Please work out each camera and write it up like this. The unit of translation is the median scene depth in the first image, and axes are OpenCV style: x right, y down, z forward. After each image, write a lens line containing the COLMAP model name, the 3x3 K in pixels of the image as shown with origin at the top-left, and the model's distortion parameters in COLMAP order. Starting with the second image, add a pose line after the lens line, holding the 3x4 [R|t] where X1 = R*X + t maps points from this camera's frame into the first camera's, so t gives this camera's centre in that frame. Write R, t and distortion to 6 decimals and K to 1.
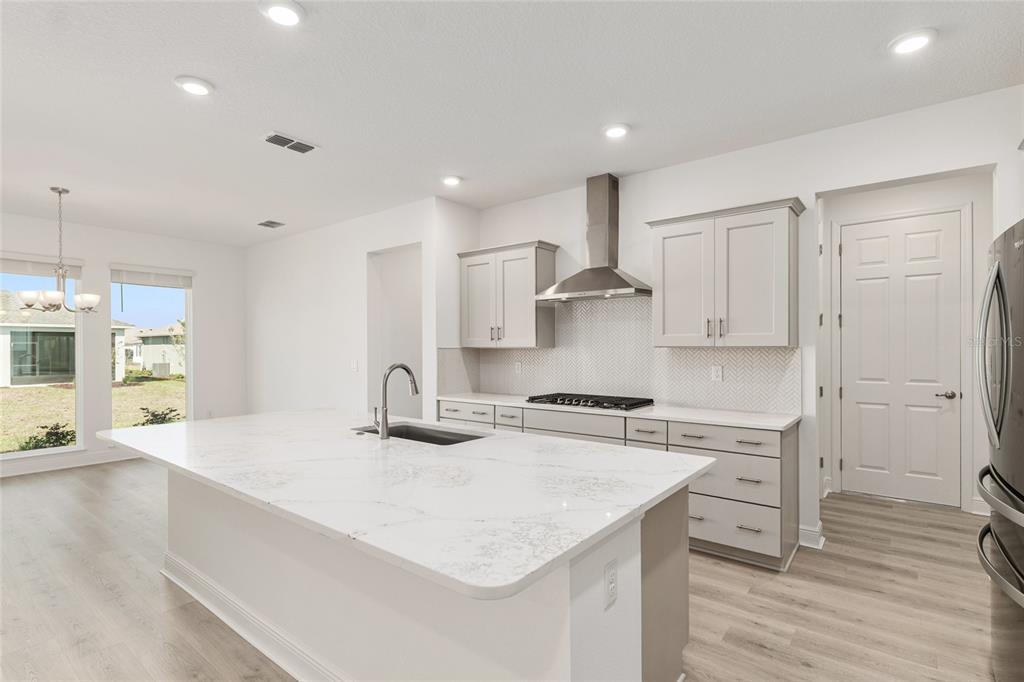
lens RADIAL K [[493.5, 0, 518.4], [0, 493.5, 345.8], [0, 0, 1]] dist [-0.003651, 0.000487]
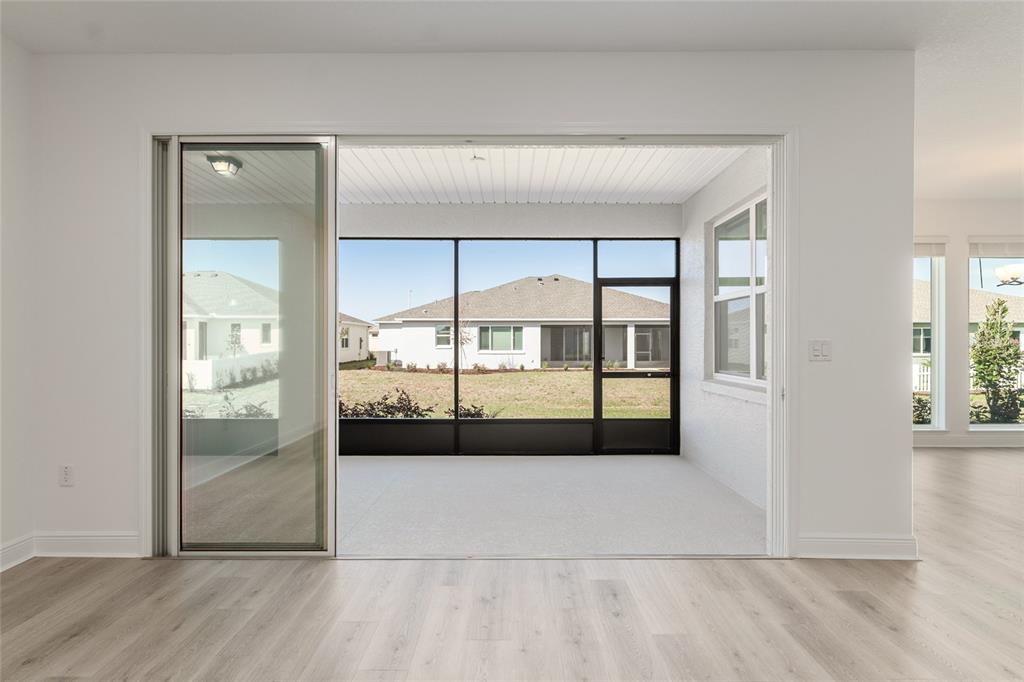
lens RADIAL K [[538.0, 0, 514.5], [0, 538.0, 342.8], [0, 0, 1]] dist [0.005936, -0.000428]
pose [[0.625949, 0.006708, -0.779835, -0.245687], [-0.002772, 0.999976, 0.006377, 0.013120], [0.779859, -0.001829, 0.625953, -0.140675]]
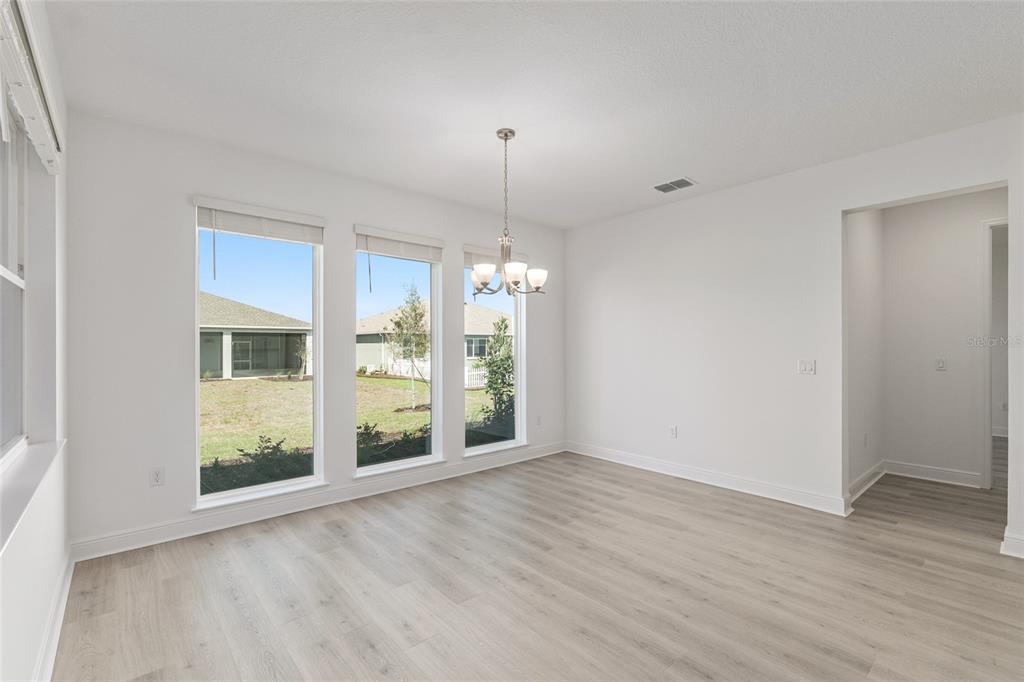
lens RADIAL K [[445.4, 0, 506.2], [0, 445.4, 347.4], [0, 0, 1]] dist [0.000013, 0.000091]
pose [[0.981071, 0.001768, -0.193639, -0.262236], [-0.001150, 0.999994, 0.003305, 0.003953], [0.193643, -0.003019, 0.981067, 0.106539]]
